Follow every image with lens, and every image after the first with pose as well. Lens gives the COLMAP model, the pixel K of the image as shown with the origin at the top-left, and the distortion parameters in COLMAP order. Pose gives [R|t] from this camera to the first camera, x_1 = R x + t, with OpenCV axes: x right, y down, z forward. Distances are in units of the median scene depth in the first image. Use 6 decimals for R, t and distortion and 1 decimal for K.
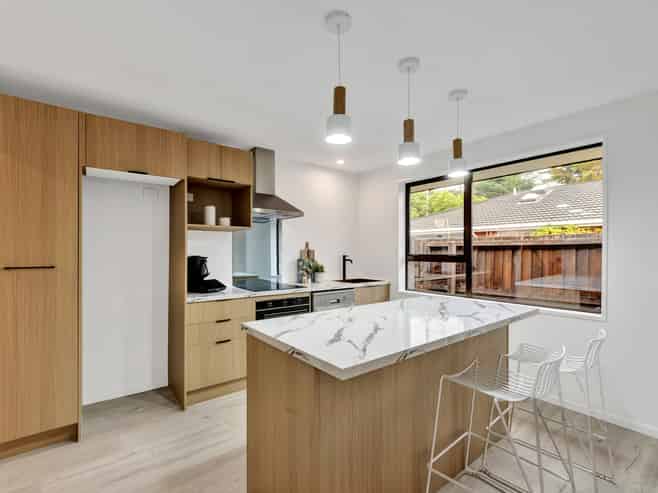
lens RADIAL K [[296.4, 0, 342.5], [0, 296.4, 245.9], [0, 0, 1]] dist [0.004529, 0.000194]
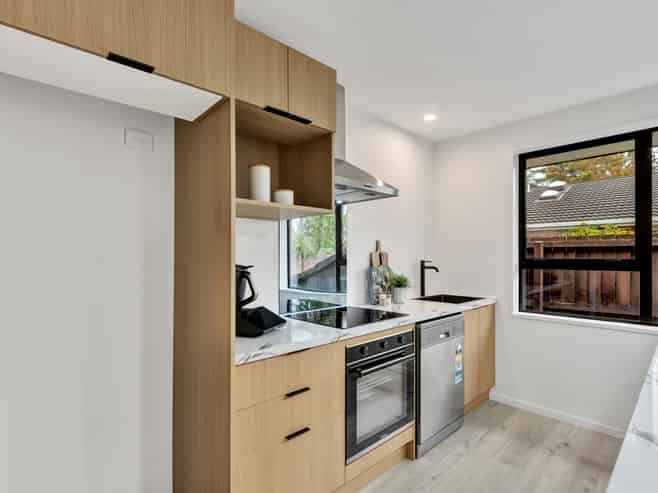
lens RADIAL K [[306.4, 0, 328.8], [0, 306.4, 253.5], [0, 0, 1]] dist [0.000883, 0.000118]
pose [[0.994544, -0.001602, 0.104307, -0.295444], [0.000276, 0.999919, 0.012730, 0.007005], [-0.104319, -0.012631, 0.994464, 0.350104]]
